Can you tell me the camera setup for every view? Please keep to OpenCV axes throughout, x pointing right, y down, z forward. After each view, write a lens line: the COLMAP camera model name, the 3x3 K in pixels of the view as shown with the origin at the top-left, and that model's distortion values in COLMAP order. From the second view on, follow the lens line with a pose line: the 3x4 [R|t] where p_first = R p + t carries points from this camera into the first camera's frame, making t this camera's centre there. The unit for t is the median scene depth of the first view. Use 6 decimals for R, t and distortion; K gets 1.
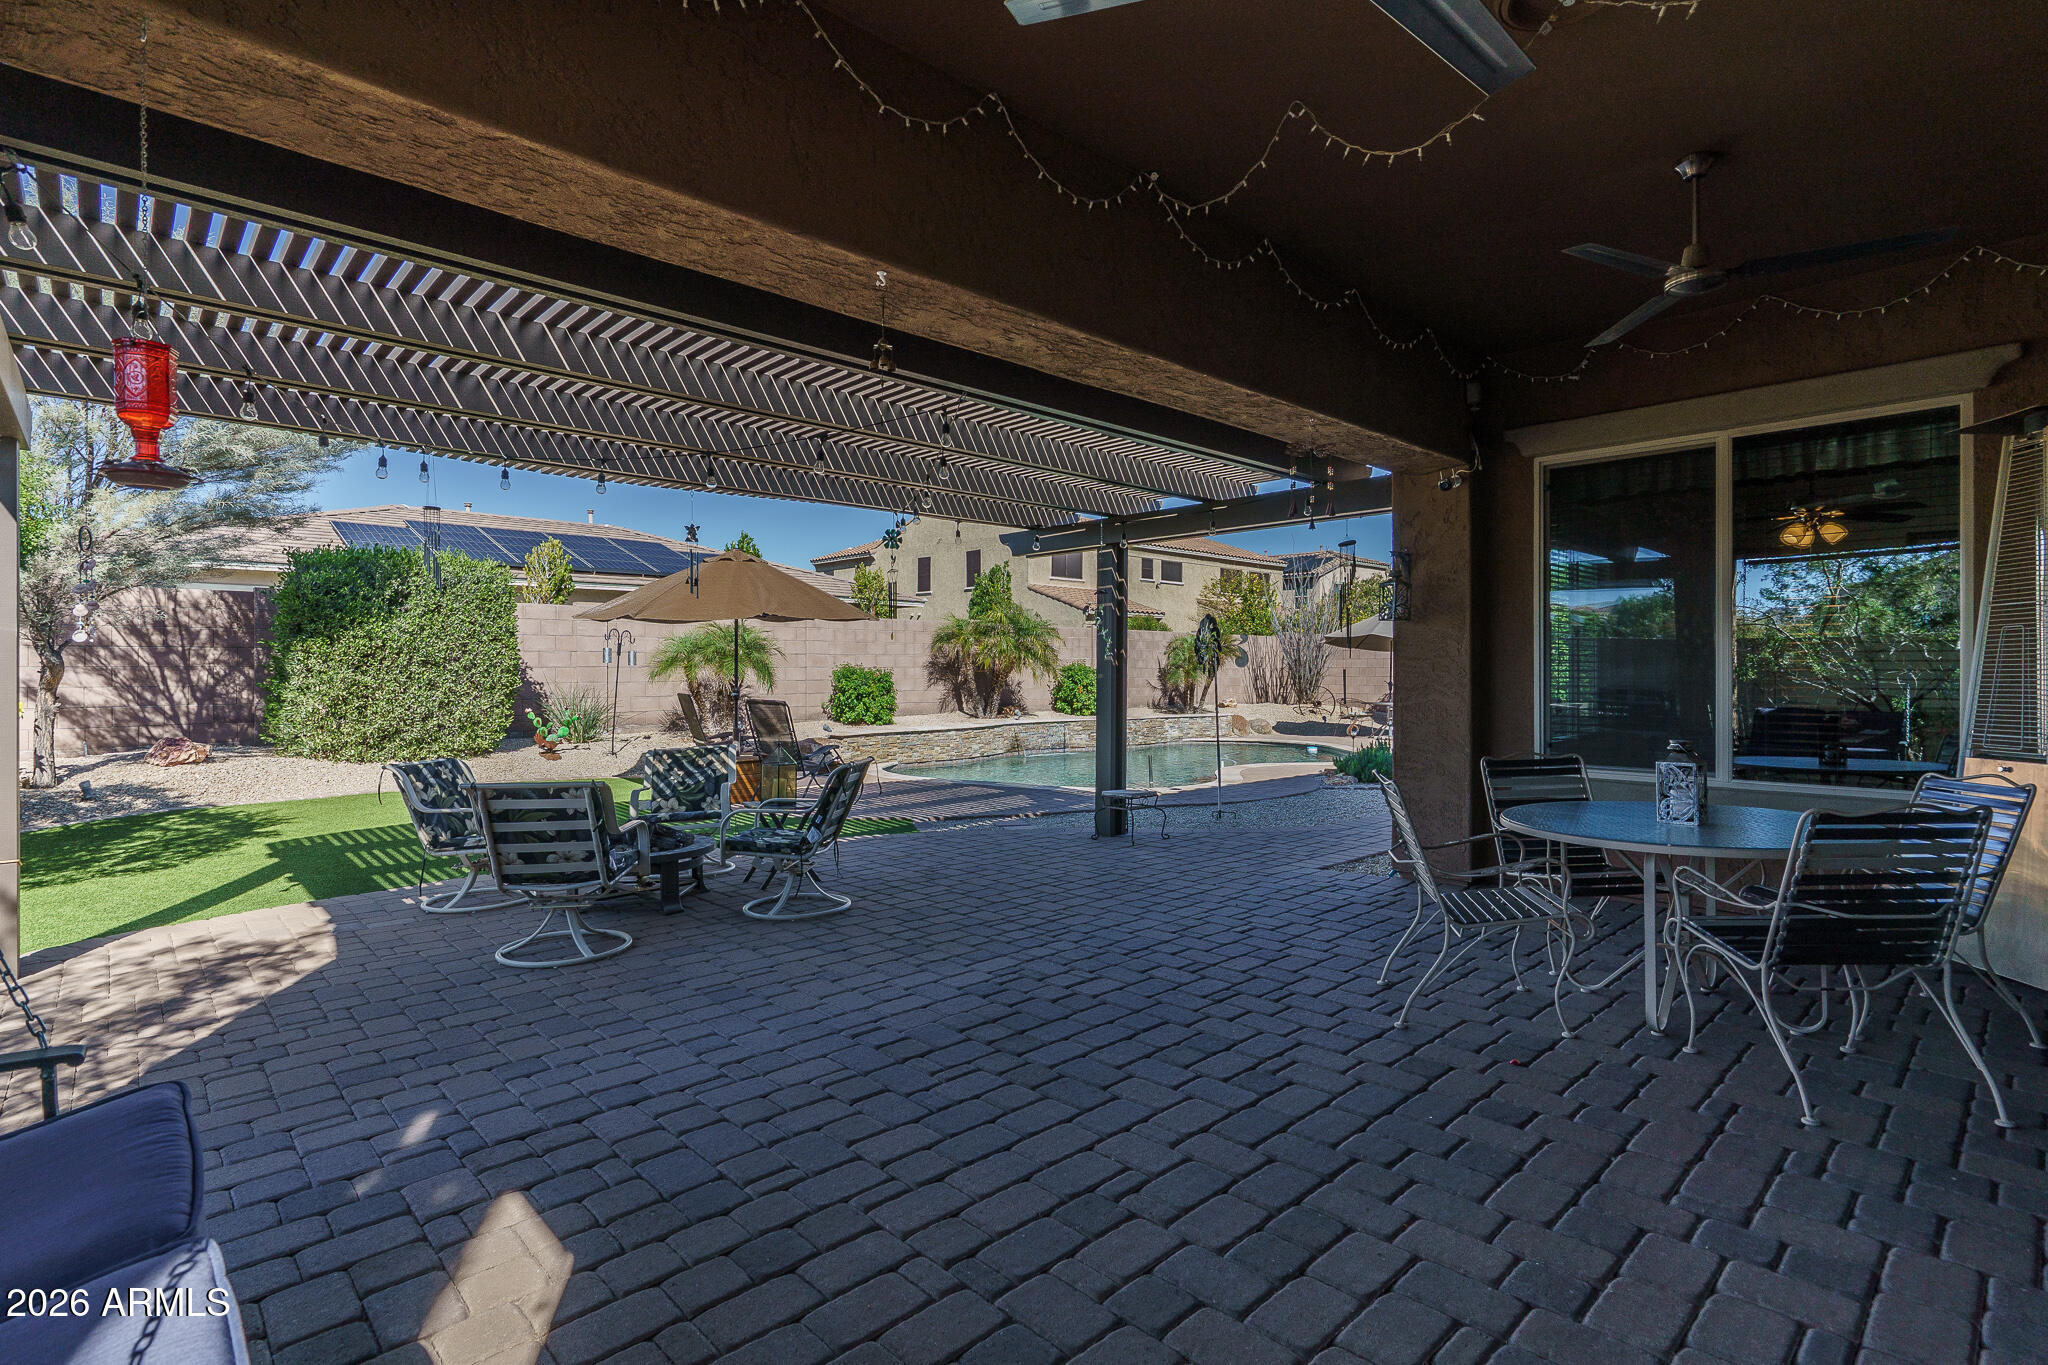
lens RADIAL K [[988.2, 0, 919.2], [0, 988.2, 684.4], [0, 0, 1]] dist [0.001126, 0.000714]
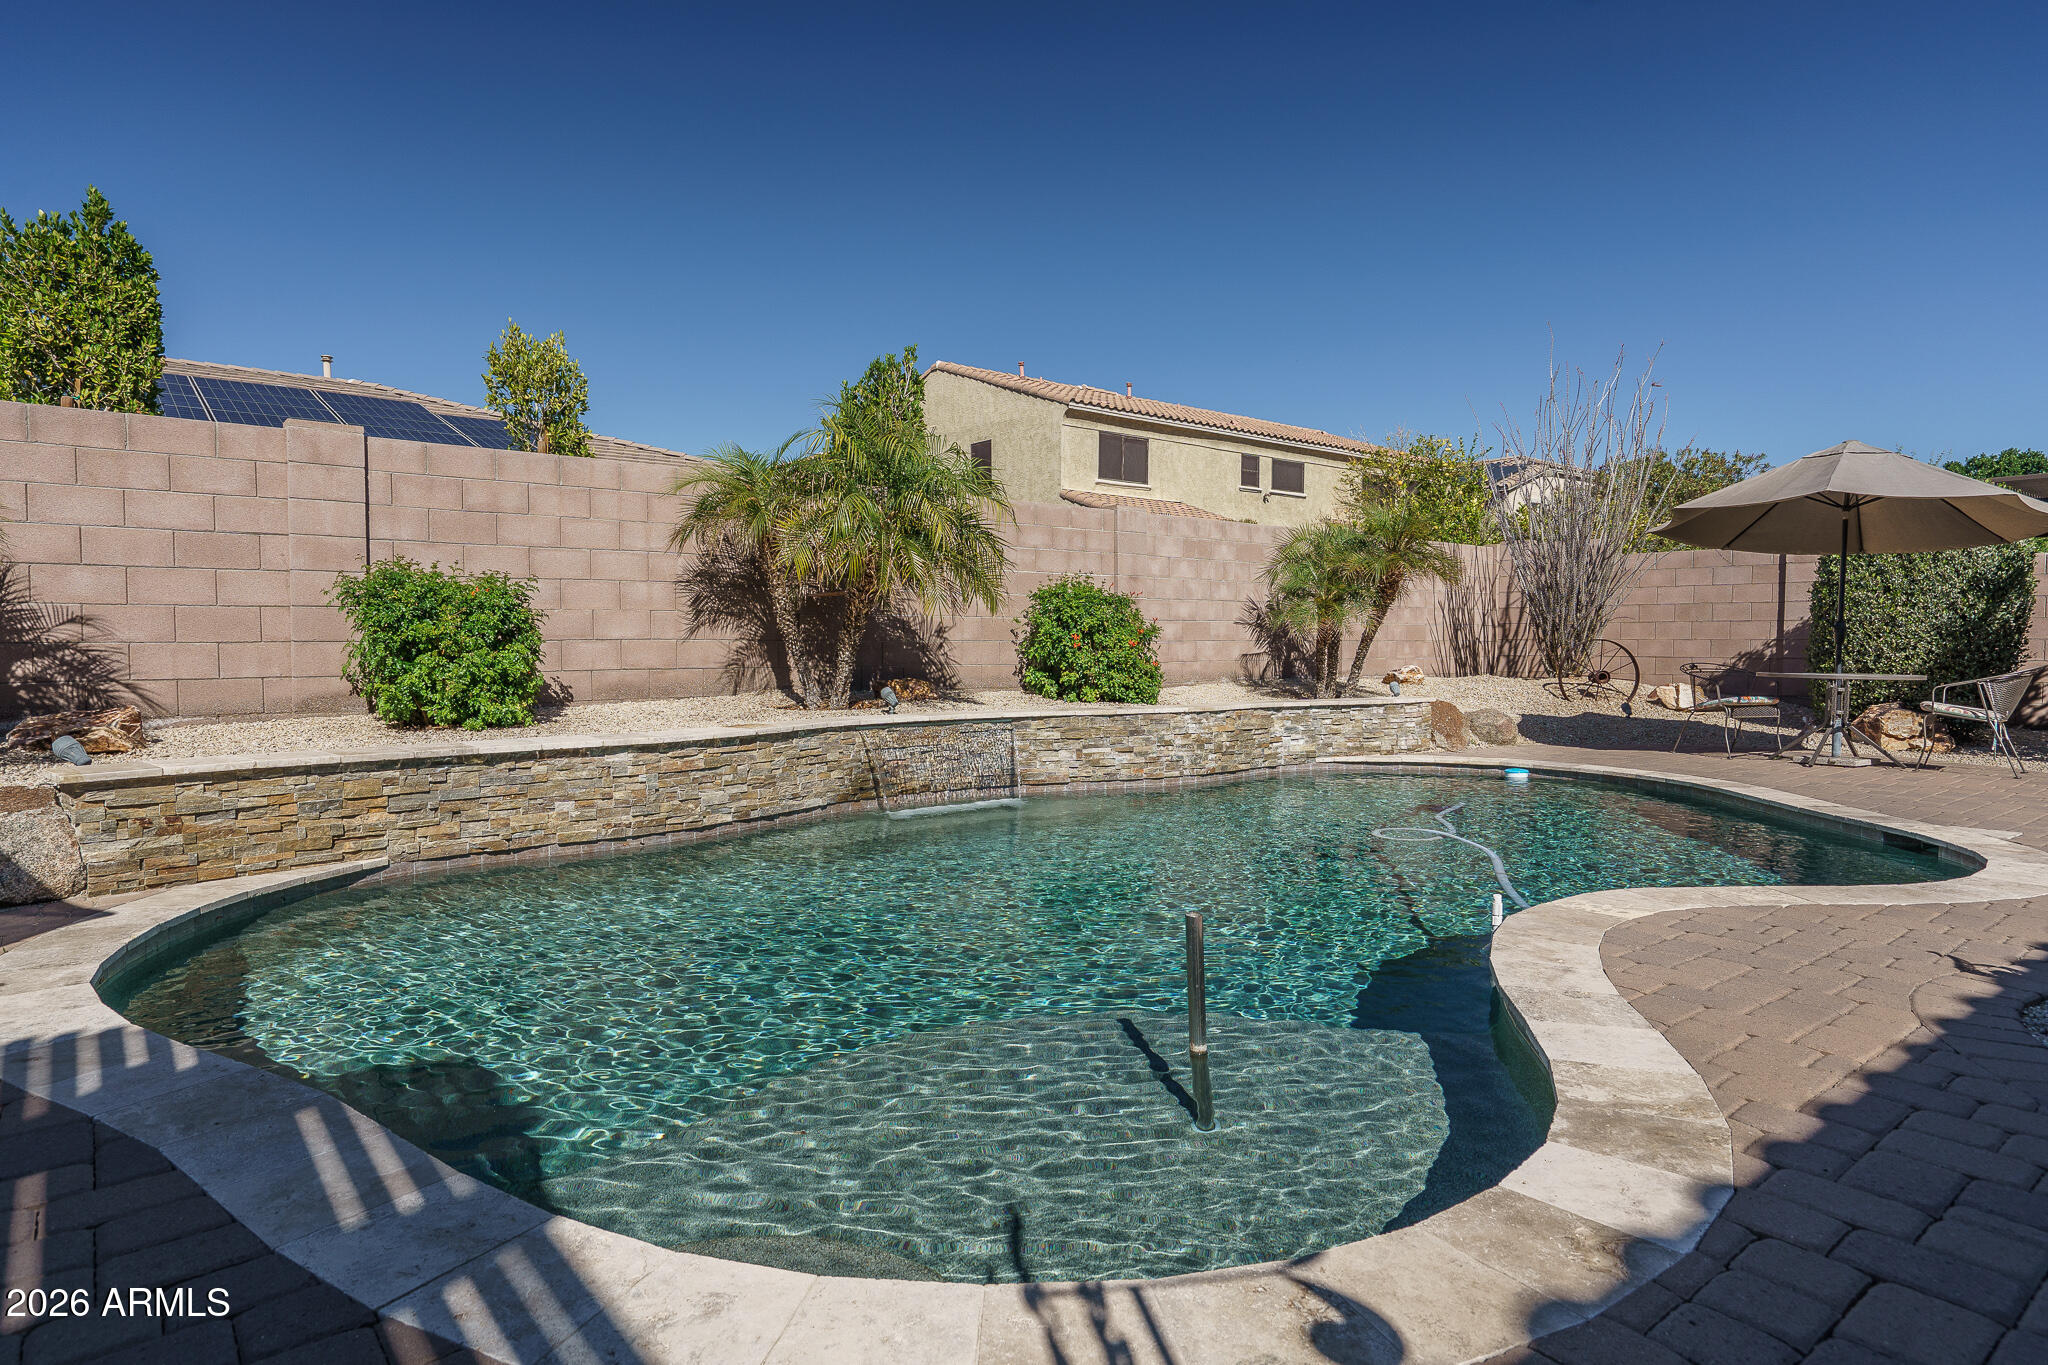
lens RADIAL K [[1135.9, 0, 942.2], [0, 1135.9, 680.7], [0, 0, 1]] dist [0.006349, 0.000062]
pose [[0.999105, 0.004218, -0.042097, 0.196748], [-0.003228, 0.999717, 0.023565, 0.017234], [0.042184, -0.023408, 0.998836, 0.784558]]
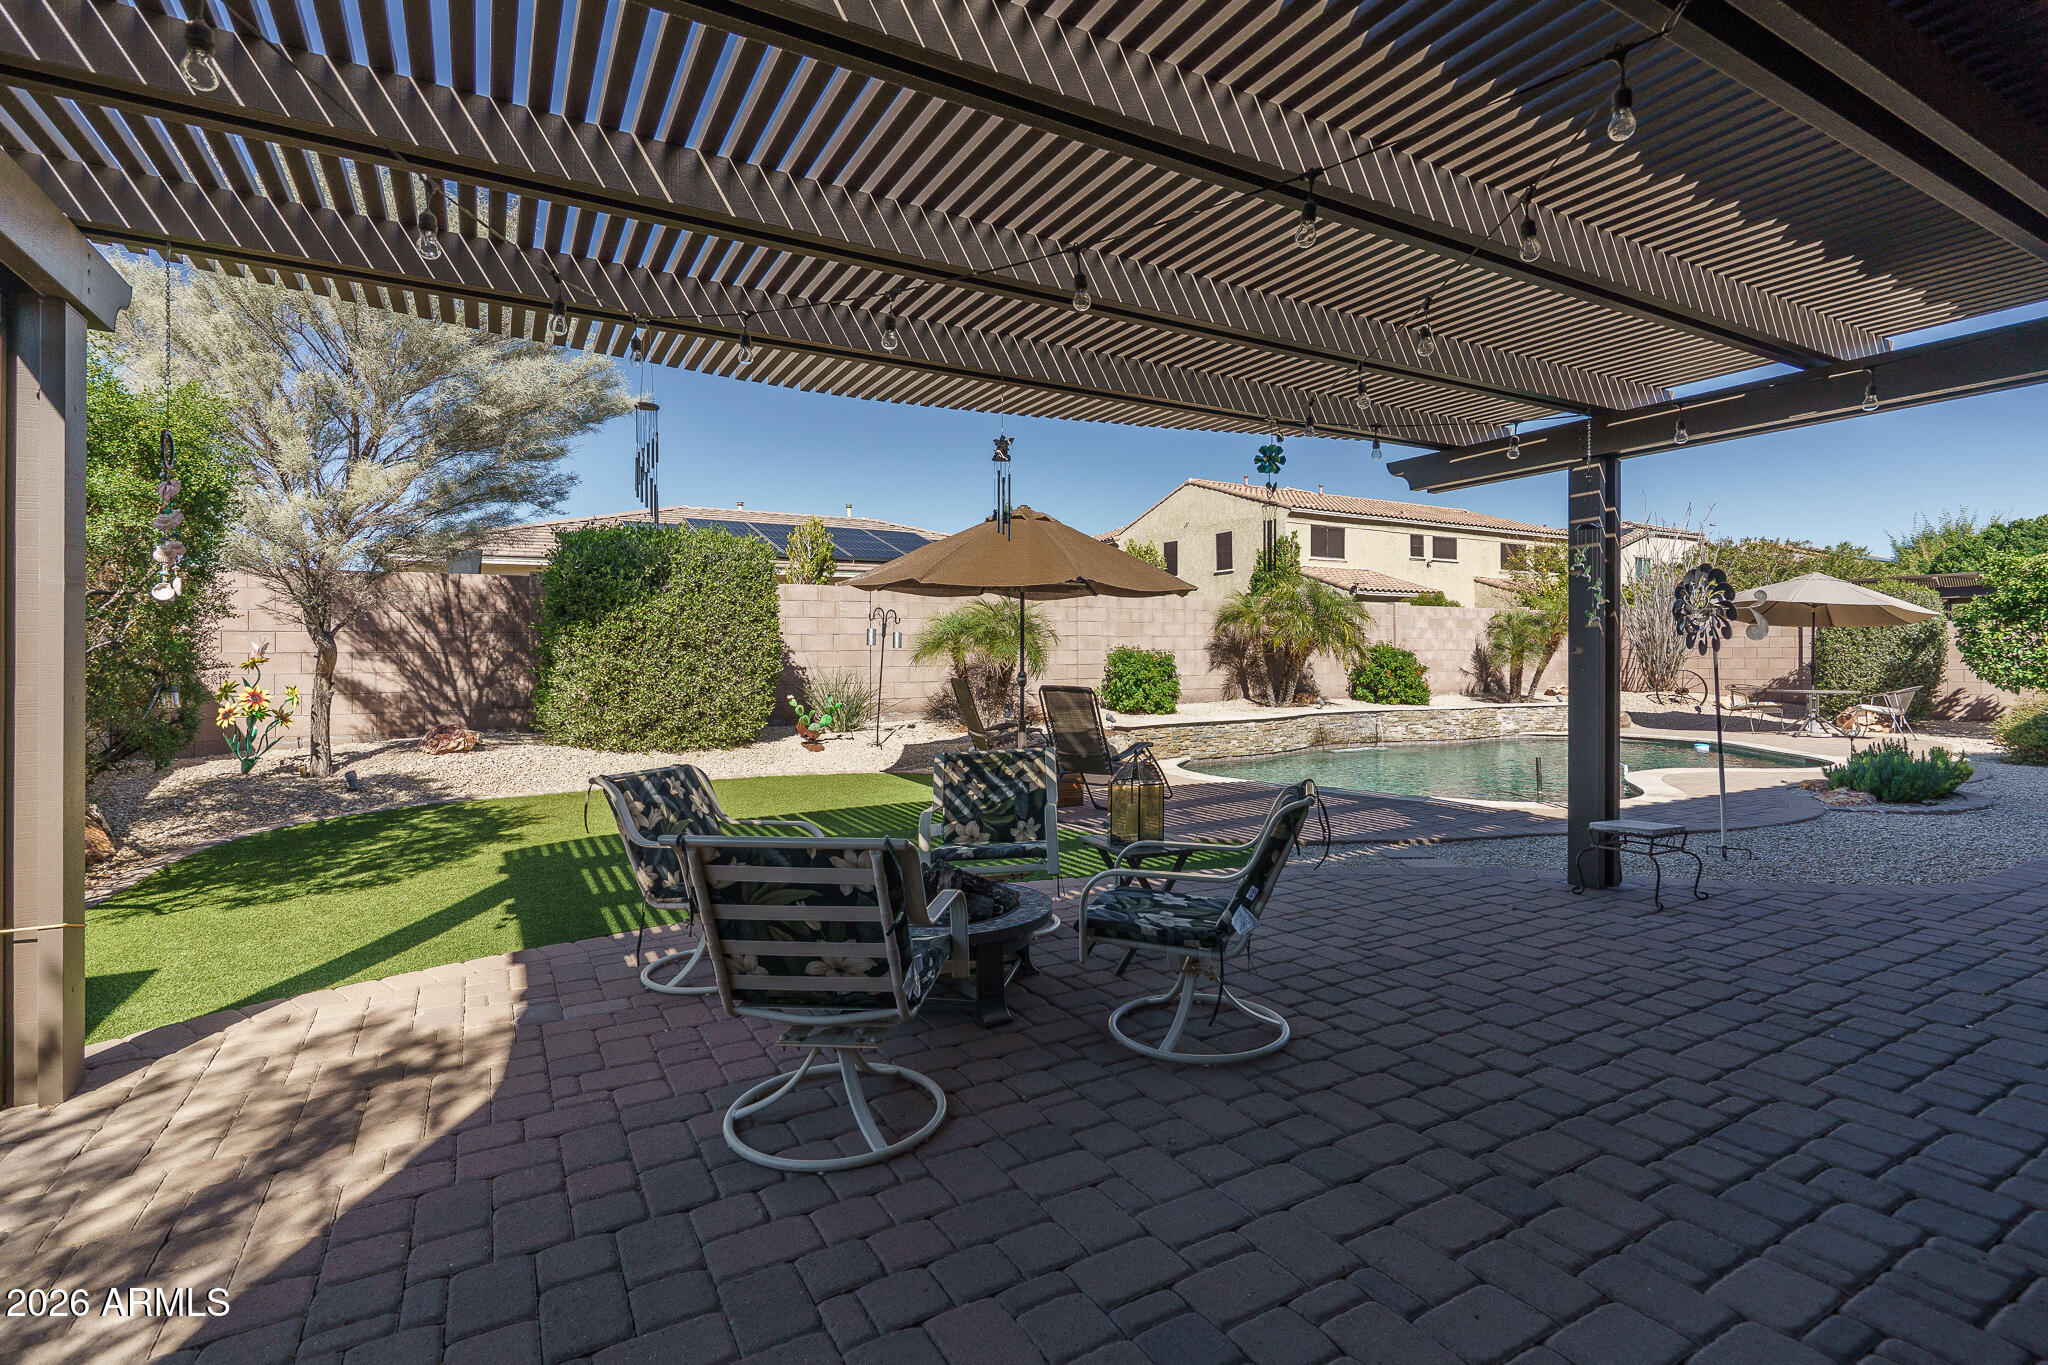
lens RADIAL K [[911.9, 0, 933.1], [0, 911.9, 674.0], [0, 0, 1]] dist [-0.011390, 0.000206]
pose [[0.974417, -0.002068, -0.224740, -0.074253], [0.002702, 0.999993, 0.002514, 0.002839], [0.224733, -0.003057, 0.974416, 0.200509]]
